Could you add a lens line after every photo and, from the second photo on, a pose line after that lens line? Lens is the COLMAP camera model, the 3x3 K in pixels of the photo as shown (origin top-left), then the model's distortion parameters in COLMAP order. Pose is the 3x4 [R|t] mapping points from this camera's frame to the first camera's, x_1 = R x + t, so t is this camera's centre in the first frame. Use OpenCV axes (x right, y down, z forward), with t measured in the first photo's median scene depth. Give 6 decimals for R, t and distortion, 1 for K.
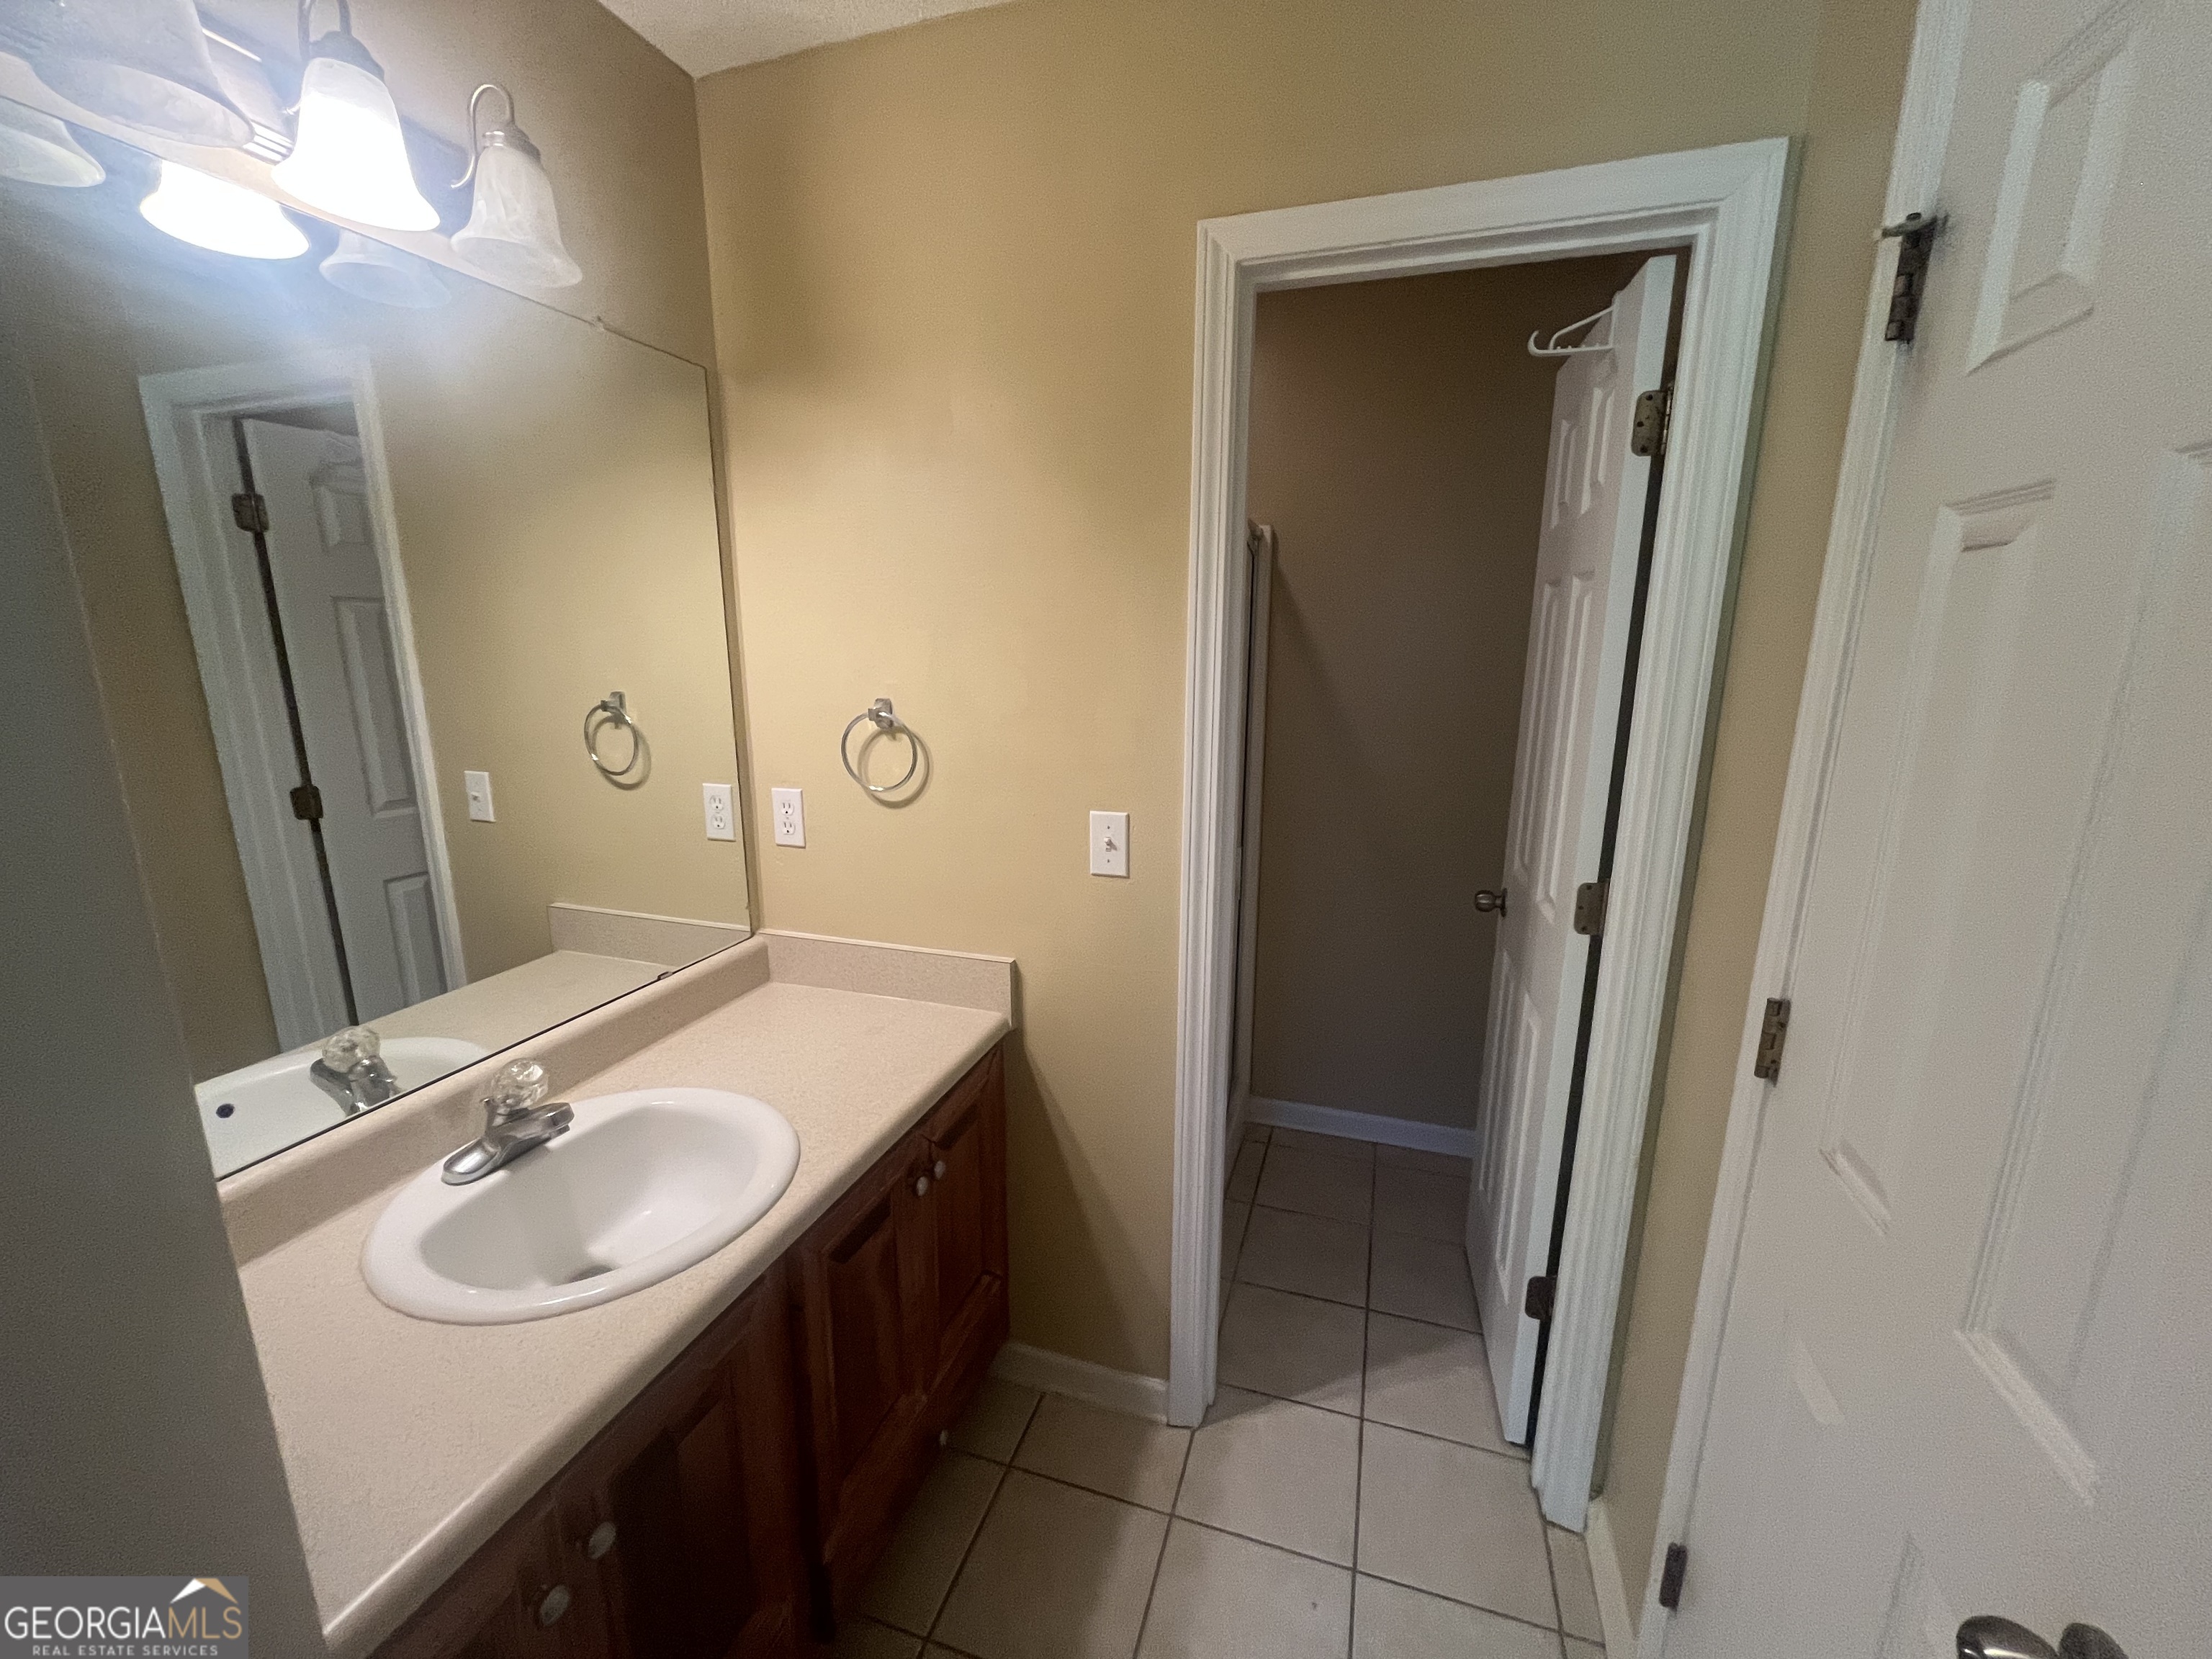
lens RADIAL K [[911.1, 0, 1116.8], [0, 911.1, 830.6], [0, 0, 1]] dist [-0.000038, 0.000423]
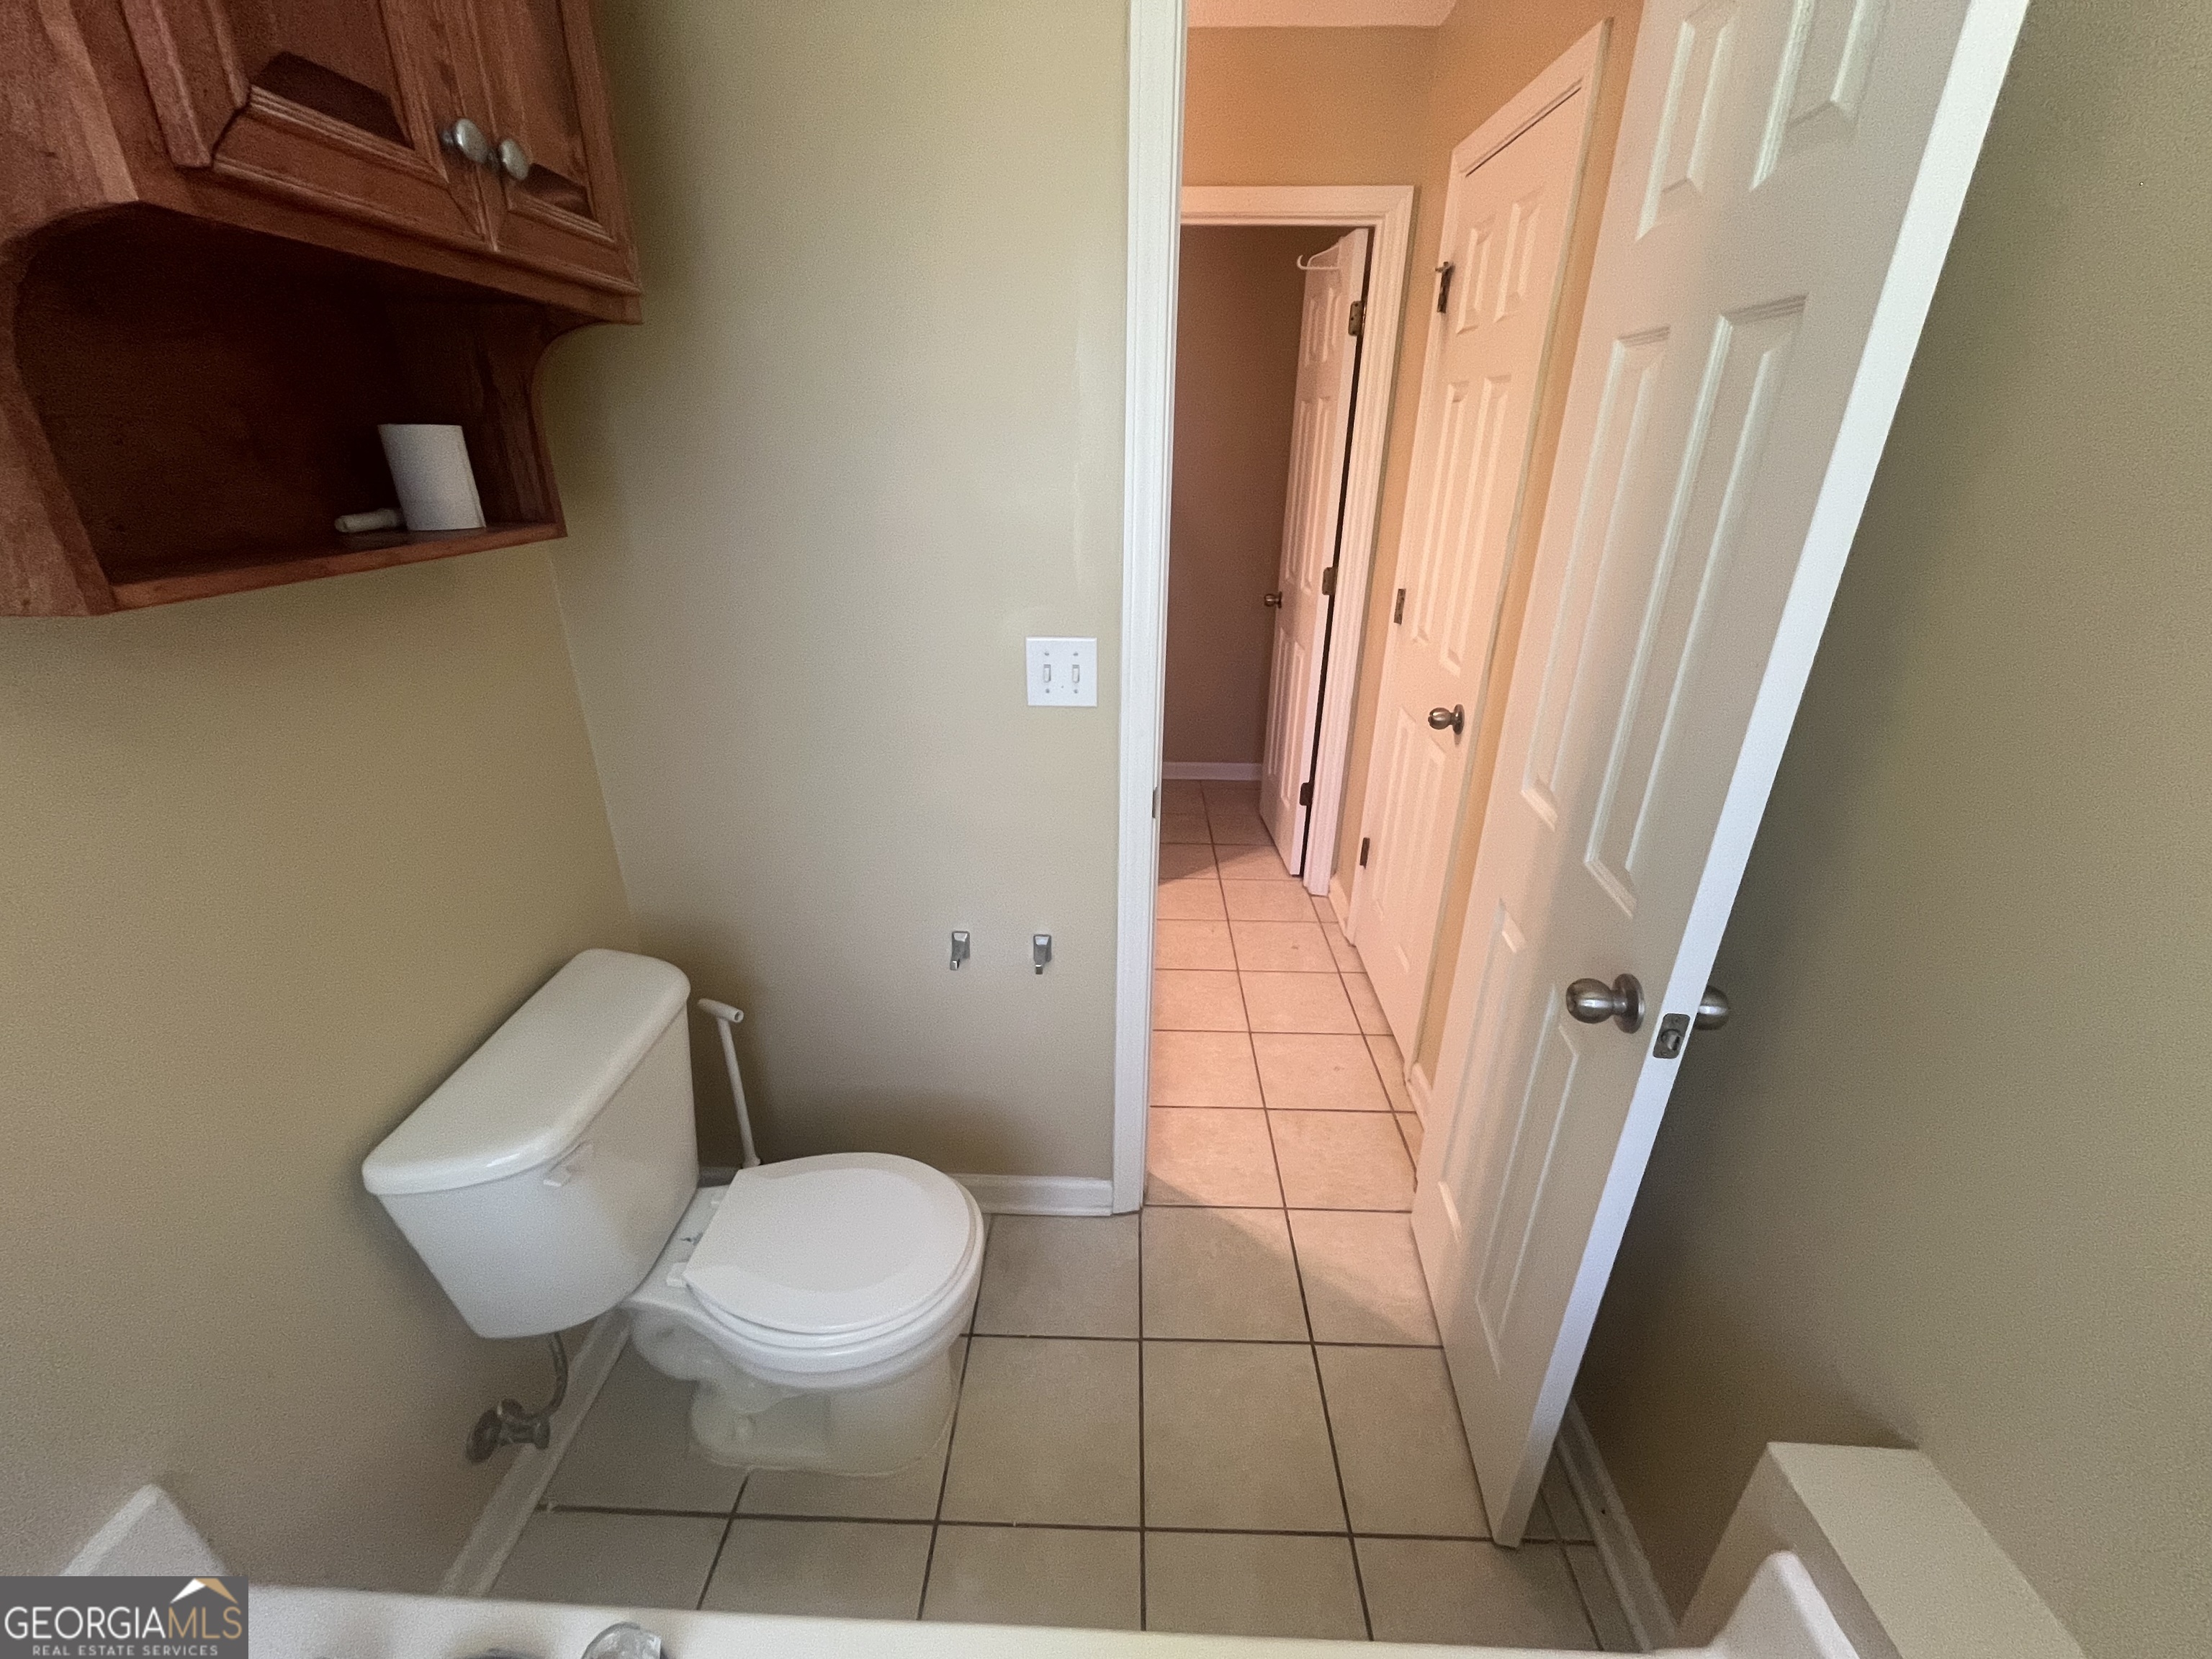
lens RADIAL K [[911.1, 0, 1116.8], [0, 911.1, 830.6], [0, 0, 1]] dist [-0.000038, 0.000423]
pose [[0.960774, -0.107921, 0.255474, -0.484603], [0.054613, 0.976766, 0.207234, 0.179487], [-0.271904, -0.185152, 0.944345, -0.836882]]
